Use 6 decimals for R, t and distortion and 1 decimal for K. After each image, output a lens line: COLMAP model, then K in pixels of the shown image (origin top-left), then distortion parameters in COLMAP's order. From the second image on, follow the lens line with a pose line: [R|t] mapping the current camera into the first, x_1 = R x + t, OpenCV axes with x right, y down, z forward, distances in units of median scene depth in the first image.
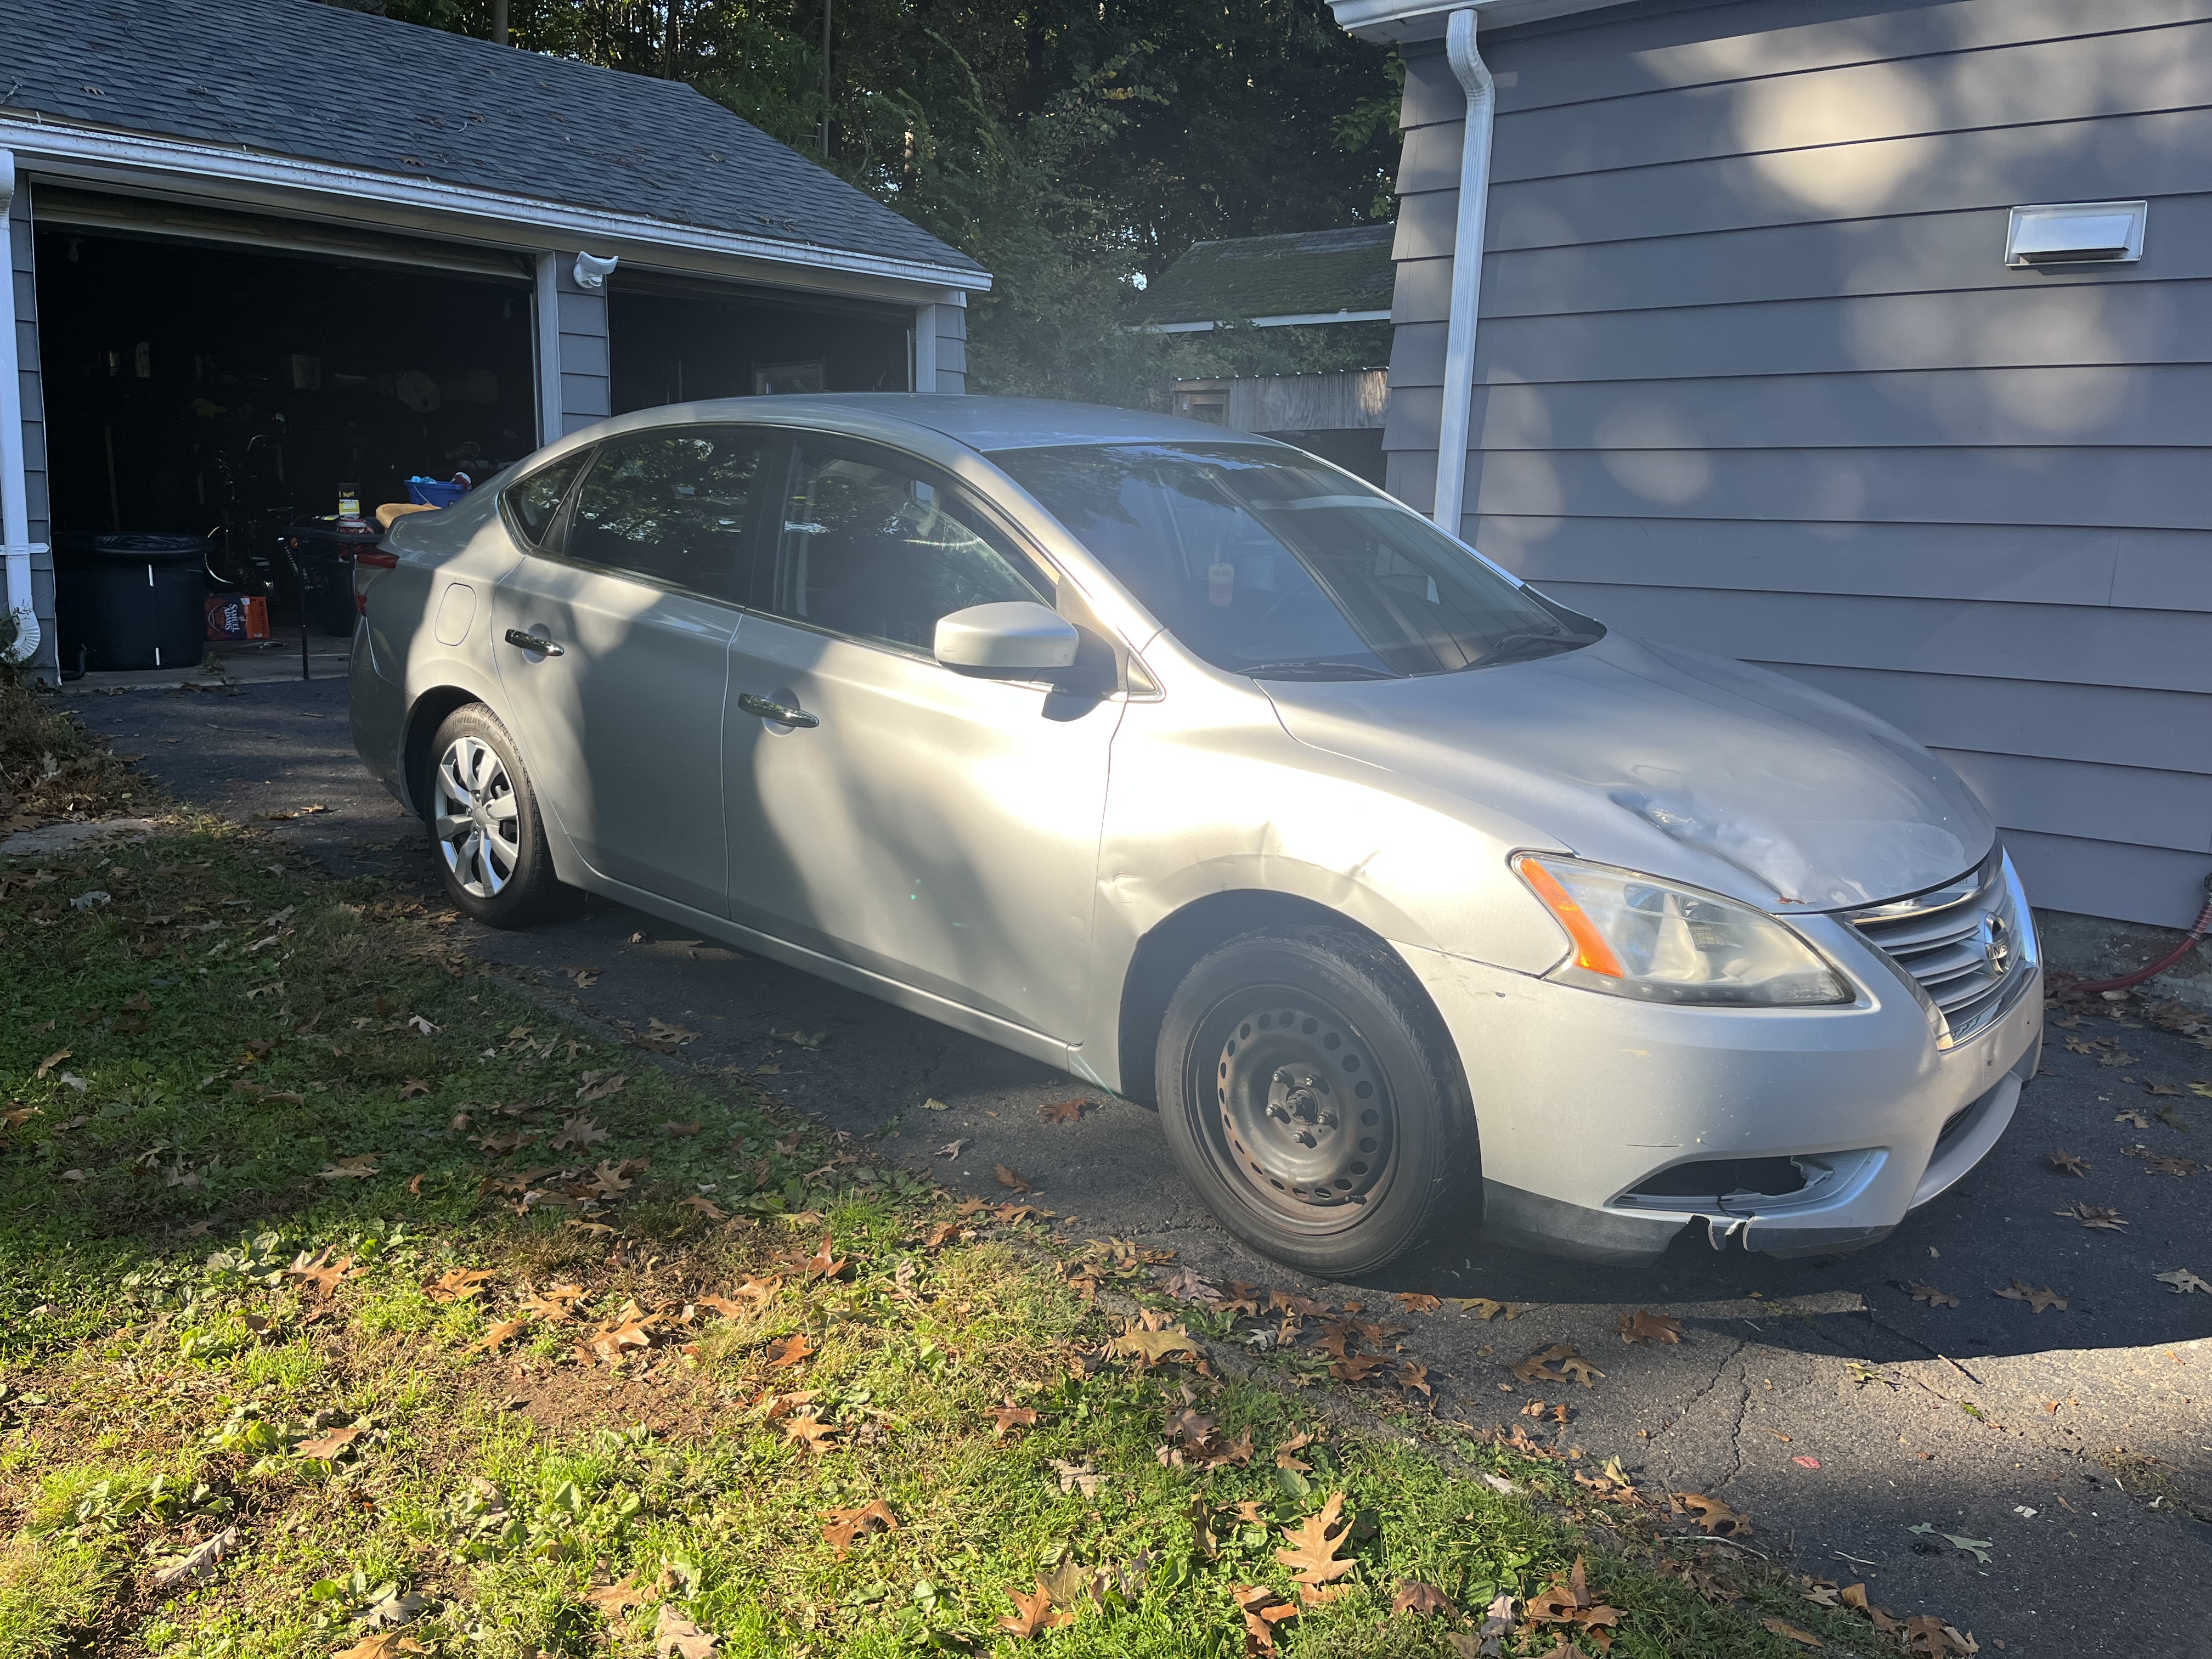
lens RADIAL K [[1662.1, 0, 1106.0], [0, 1662.1, 829.5], [0, 0, 1]] dist [0.093204, -0.151253]
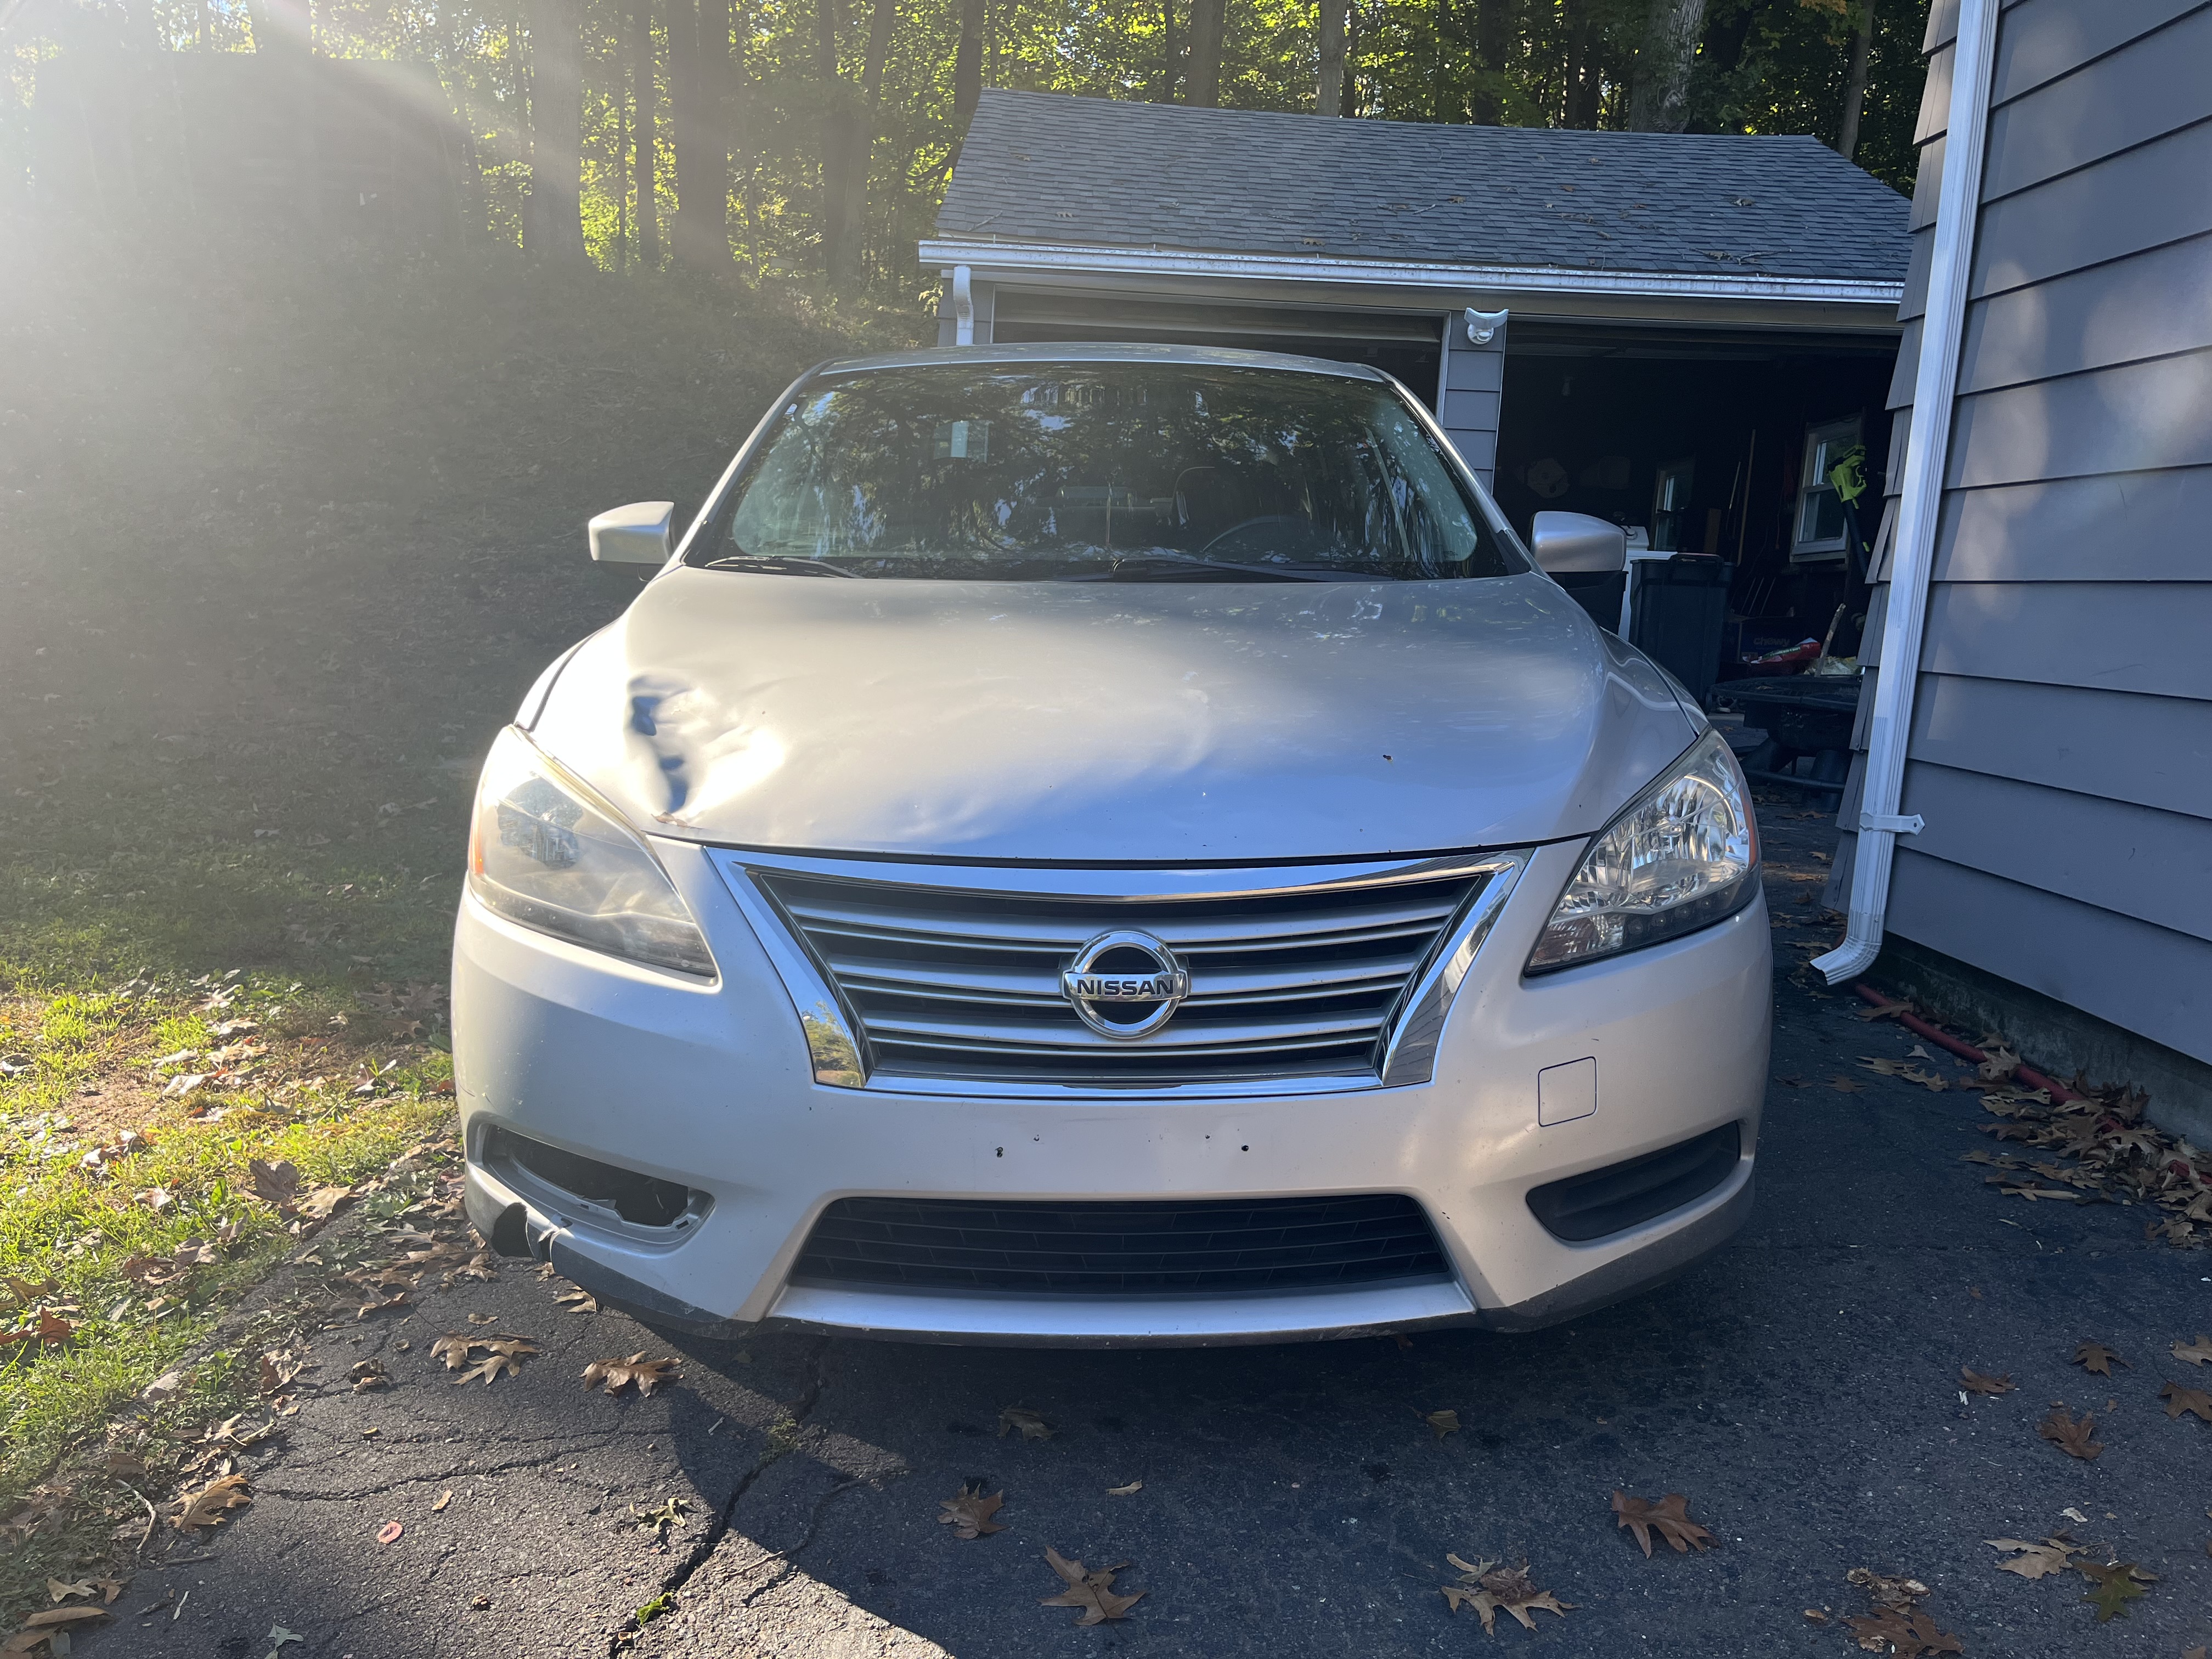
lens RADIAL K [[1676.9, 0, 1106.0], [0, 1676.9, 829.5], [0, 0, 1]] dist [-0.006285, -0.001359]
pose [[0.673474, 0.109784, -0.731013, 0.388253], [-0.163817, 0.986487, -0.002771, 0.007145], [0.720830, 0.121619, 0.682358, 0.235721]]
